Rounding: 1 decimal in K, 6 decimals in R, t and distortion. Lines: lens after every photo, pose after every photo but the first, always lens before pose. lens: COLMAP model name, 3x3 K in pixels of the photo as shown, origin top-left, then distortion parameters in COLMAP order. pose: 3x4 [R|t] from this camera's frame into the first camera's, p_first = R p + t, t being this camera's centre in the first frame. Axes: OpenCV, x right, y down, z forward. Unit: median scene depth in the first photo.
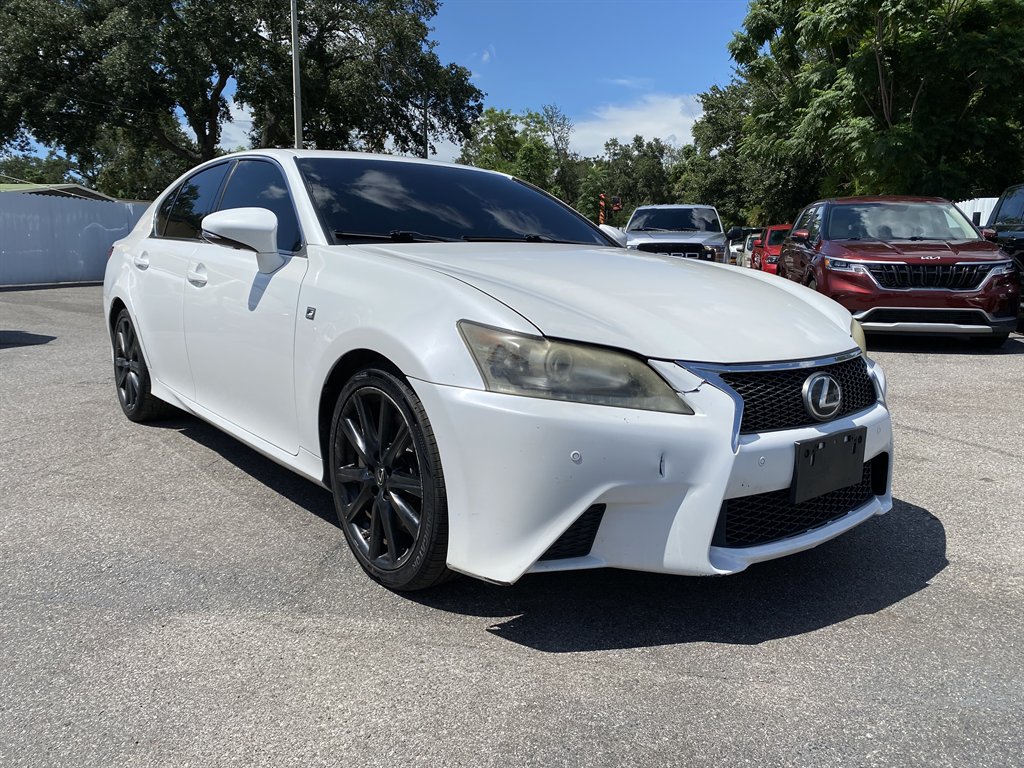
lens RADIAL K [[813.0, 0, 512.0], [0, 813.0, 384.0], [0, 0, 1]] dist [0.015529, -0.012053]
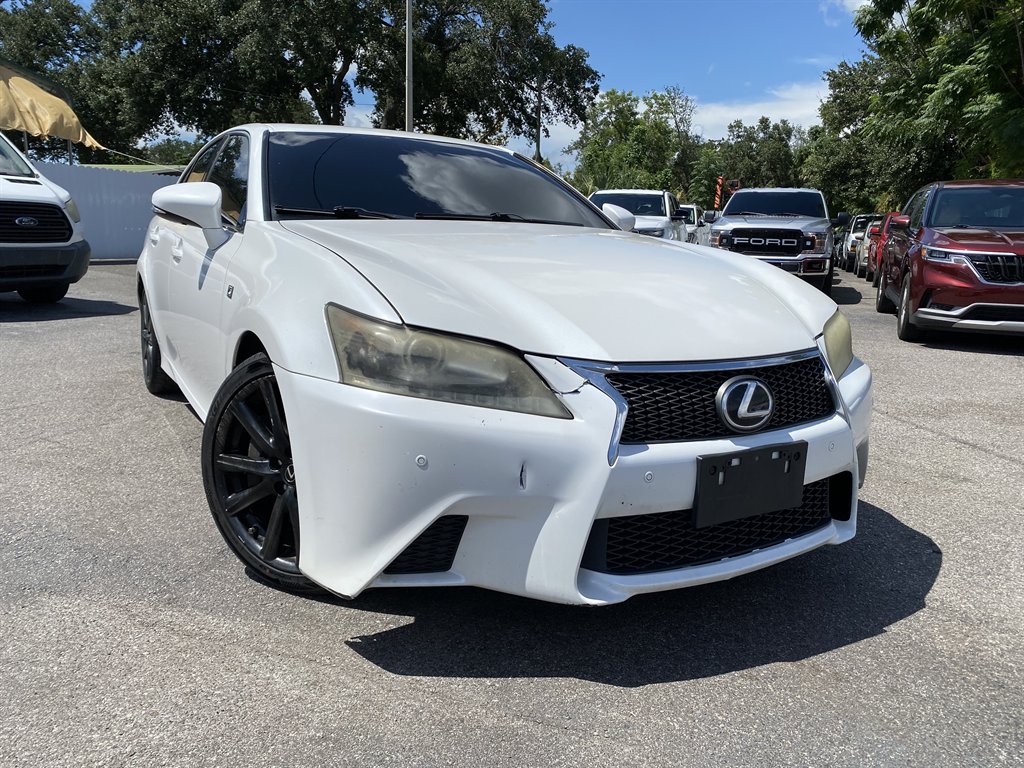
lens RADIAL K [[802.8, 0, 512.0], [0, 802.8, 384.0], [0, 0, 1]] dist [0.012603, -0.006198]
pose [[0.986862, 0.045319, -0.155081, 0.040359], [-0.041981, 0.998812, 0.024732, -0.002645], [0.156018, -0.017896, 0.987592, 0.019655]]
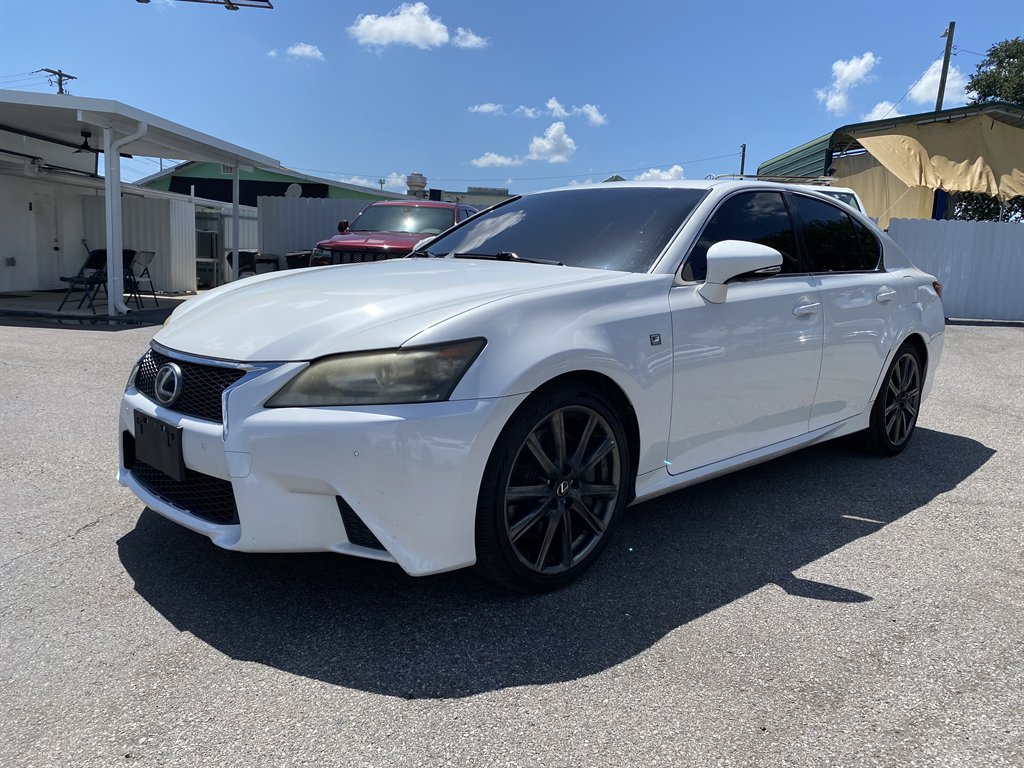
lens RADIAL K [[835.7, 0, 512.0], [0, 835.7, 384.0], [0, 0, 1]] dist [-0.002986, -0.007458]
pose [[0.070367, 0.141249, -0.987470, 0.230951], [-0.199862, 0.971847, 0.124772, -0.033271], [0.977294, 0.188577, 0.096616, 0.202253]]
